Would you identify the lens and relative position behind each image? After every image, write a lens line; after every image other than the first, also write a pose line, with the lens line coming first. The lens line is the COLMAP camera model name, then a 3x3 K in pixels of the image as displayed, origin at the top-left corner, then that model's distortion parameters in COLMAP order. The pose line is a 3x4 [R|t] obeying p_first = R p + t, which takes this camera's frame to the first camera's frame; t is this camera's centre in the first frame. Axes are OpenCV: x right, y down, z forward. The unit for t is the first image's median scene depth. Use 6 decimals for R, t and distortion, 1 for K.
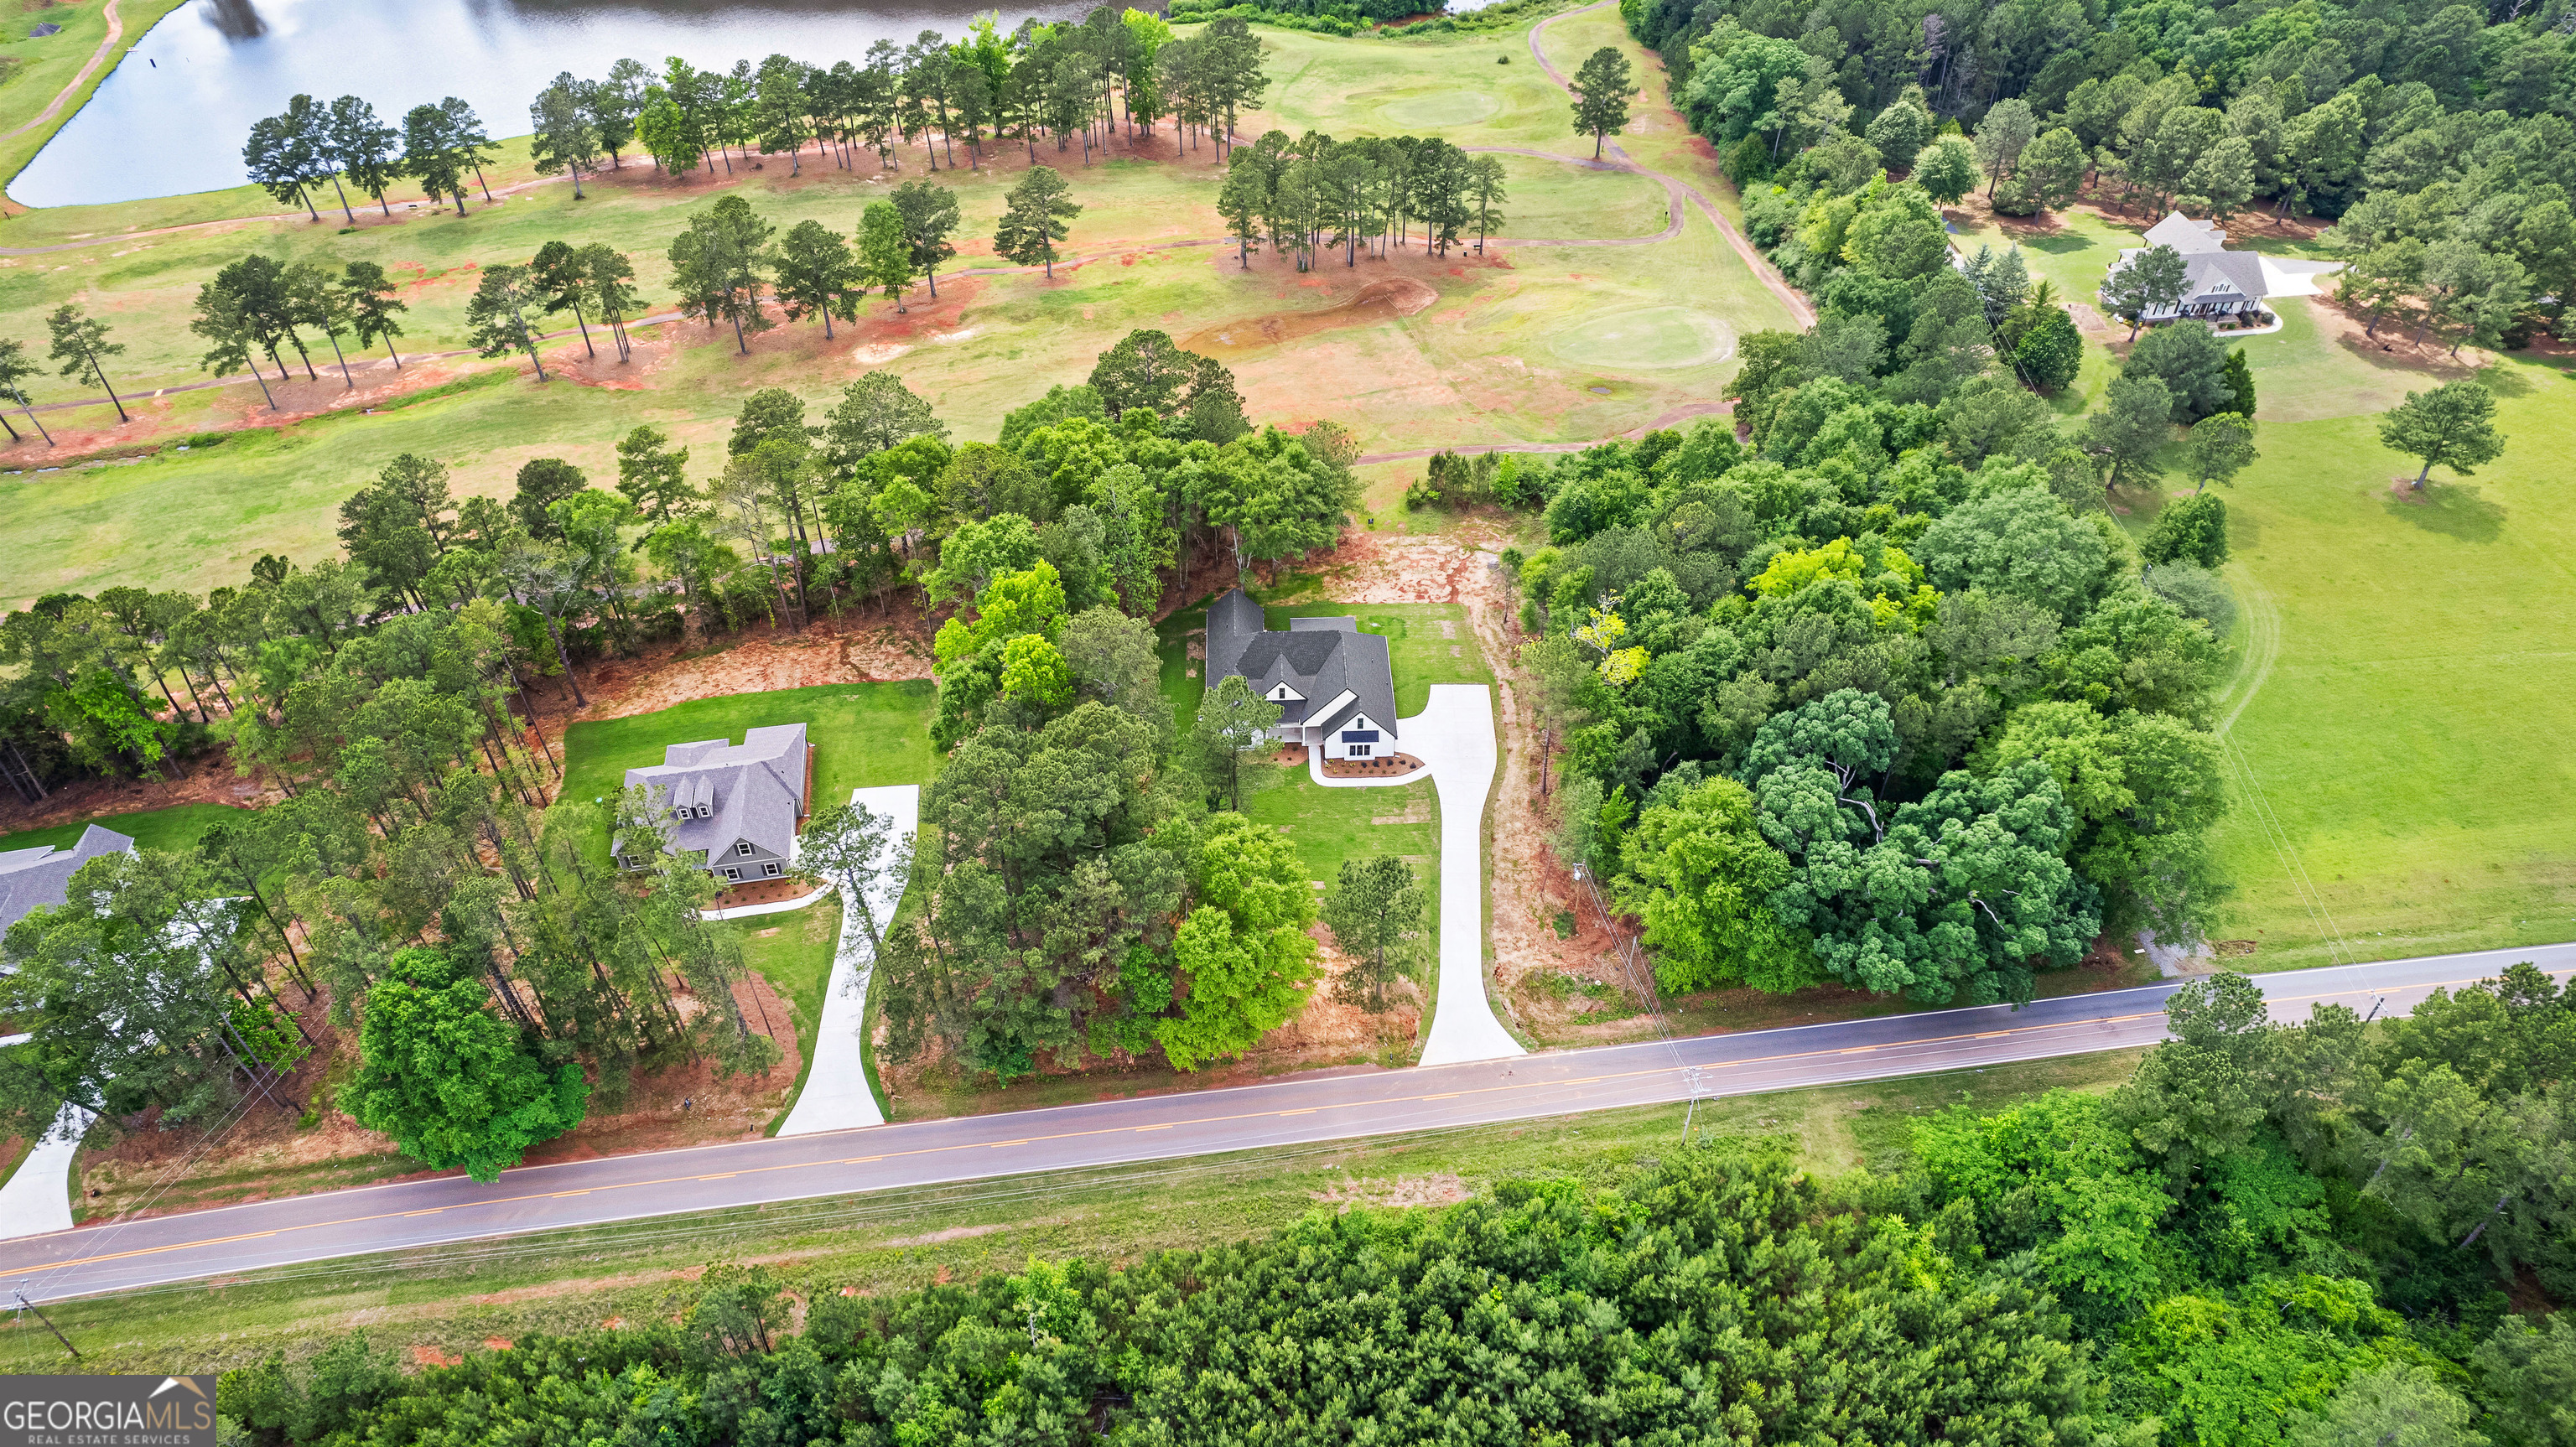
lens RADIAL K [[1620.6, 0, 1288.0], [0, 1620.6, 723.5], [0, 0, 1]] dist [-0.075880, 0.075325]
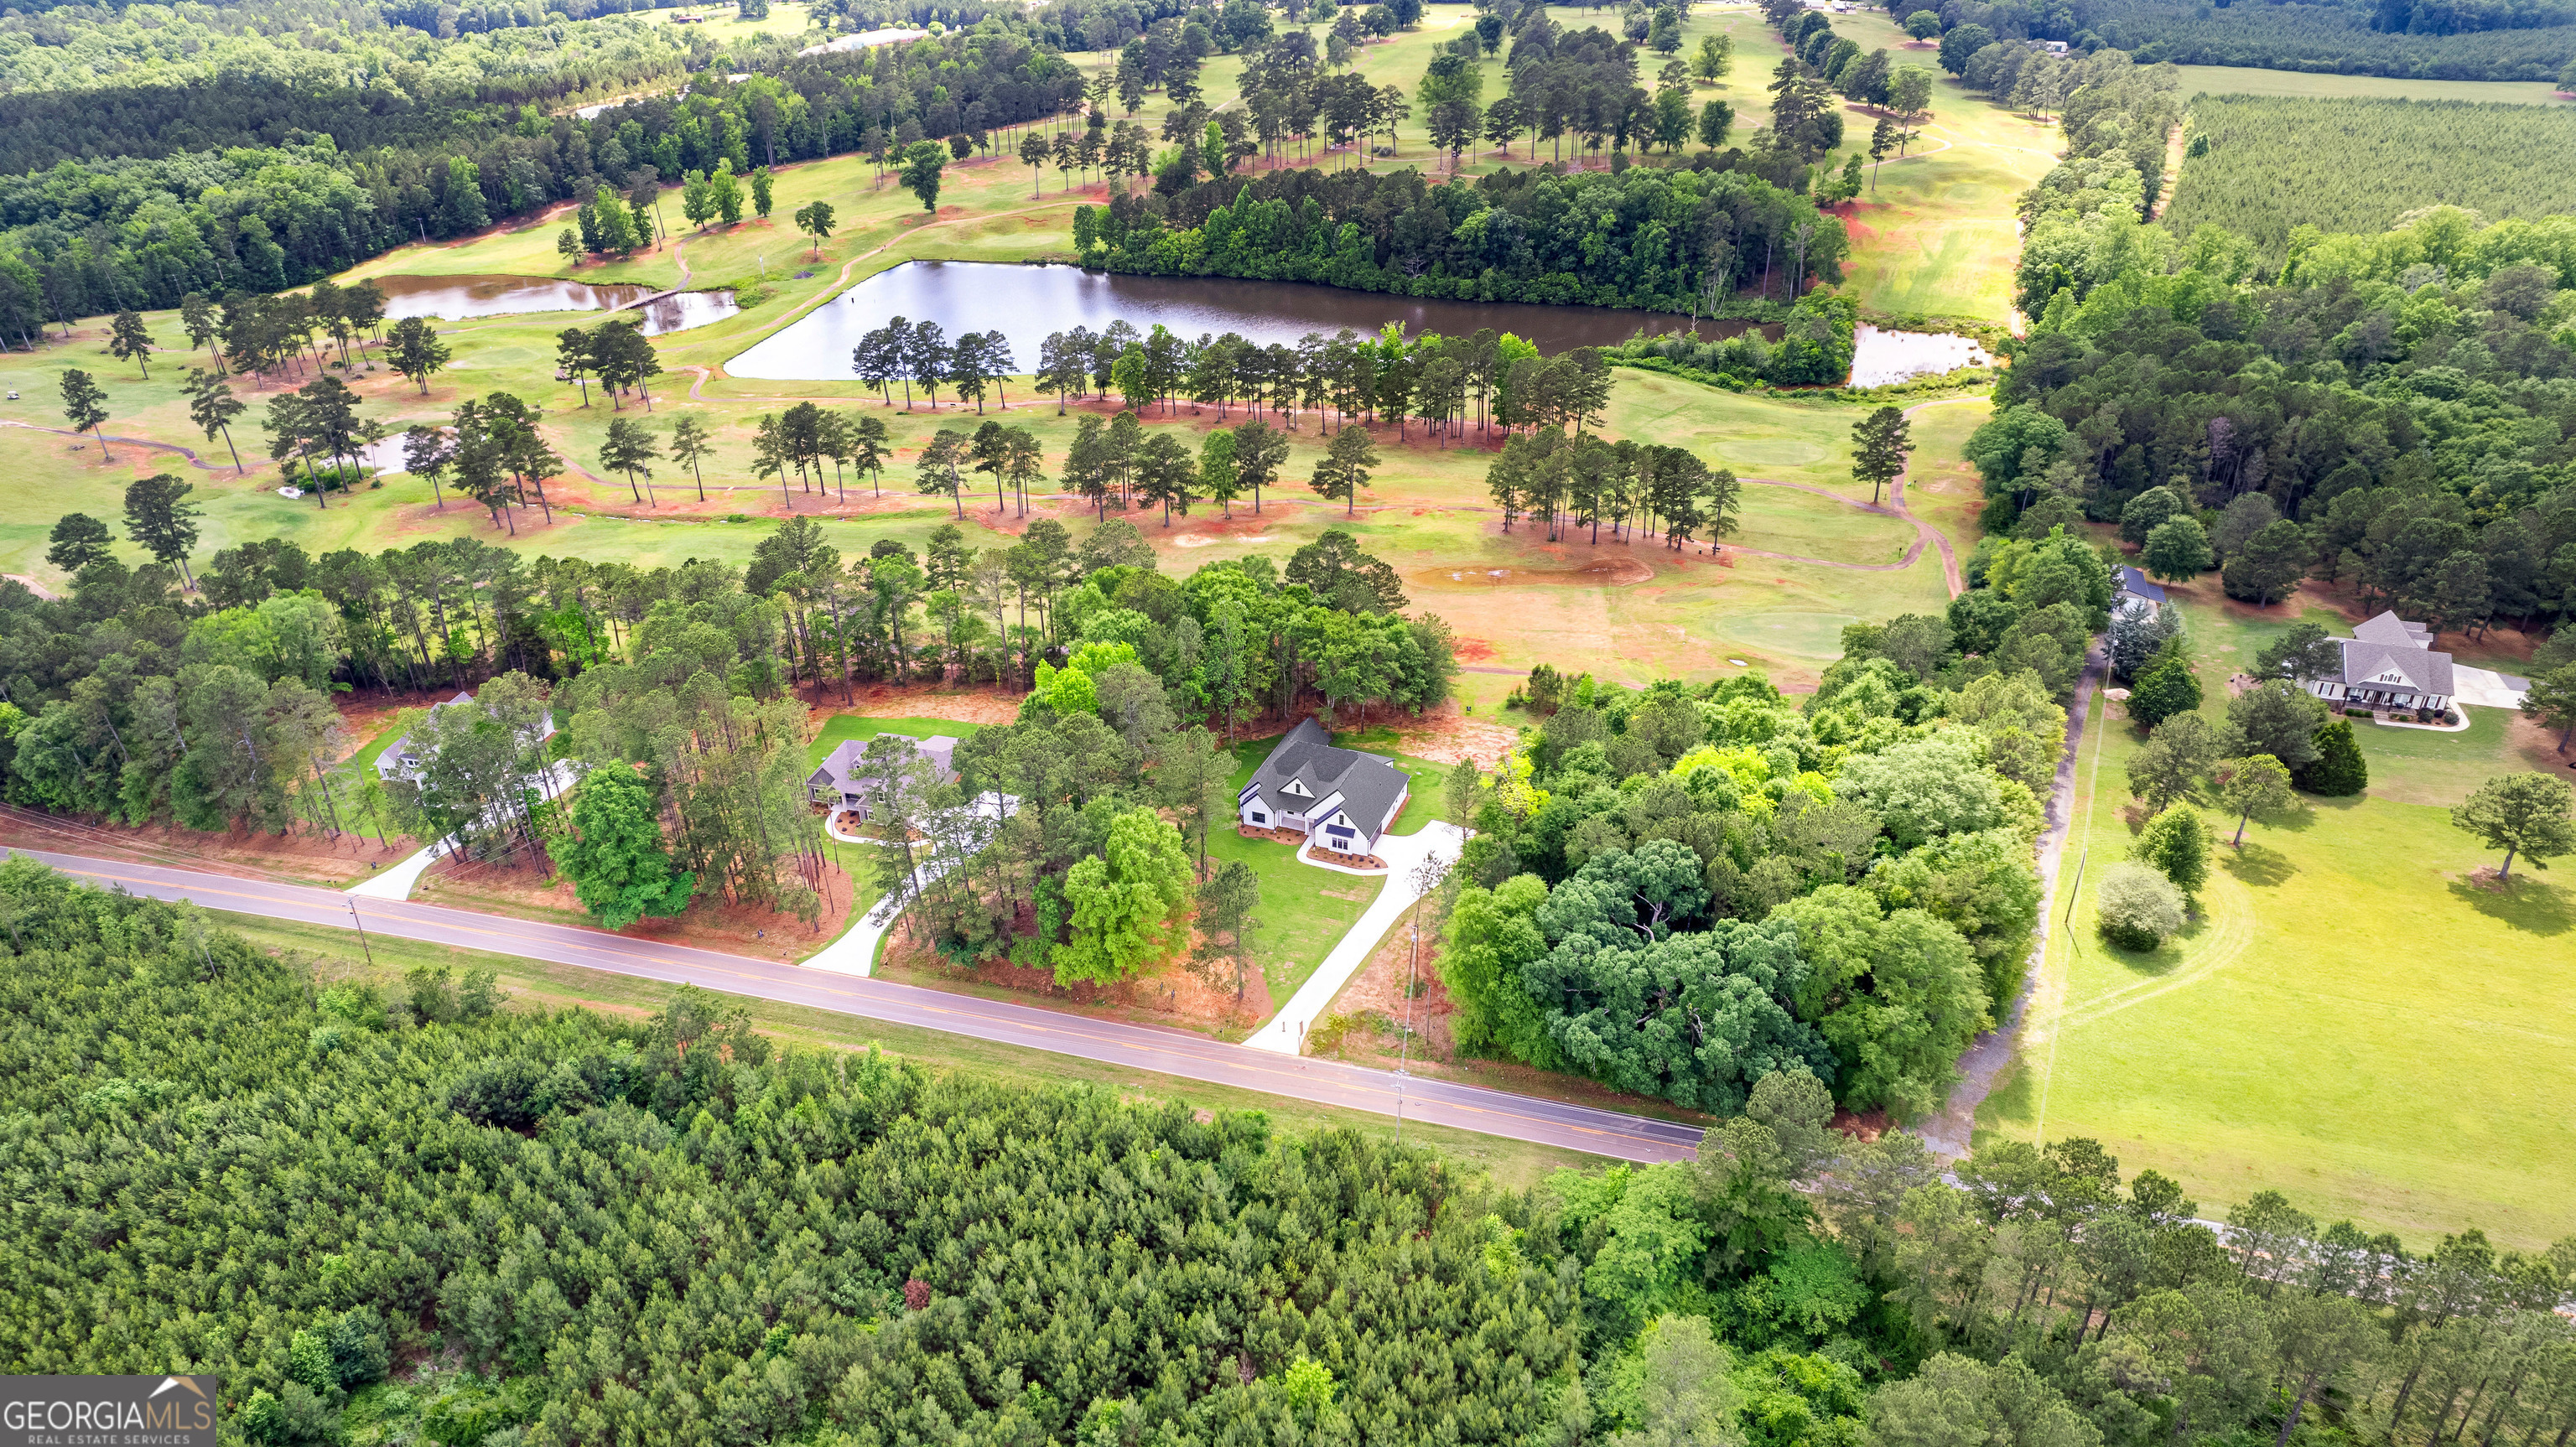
lens RADIAL K [[1620.6, 0, 1288.0], [0, 1620.6, 723.5], [0, 0, 1]] dist [-0.075880, 0.075325]
pose [[0.917014, 0.195185, -0.347832, 0.286558], [-0.266183, 0.948946, -0.169258, 0.101744], [0.297037, 0.247799, 0.922152, -0.115999]]
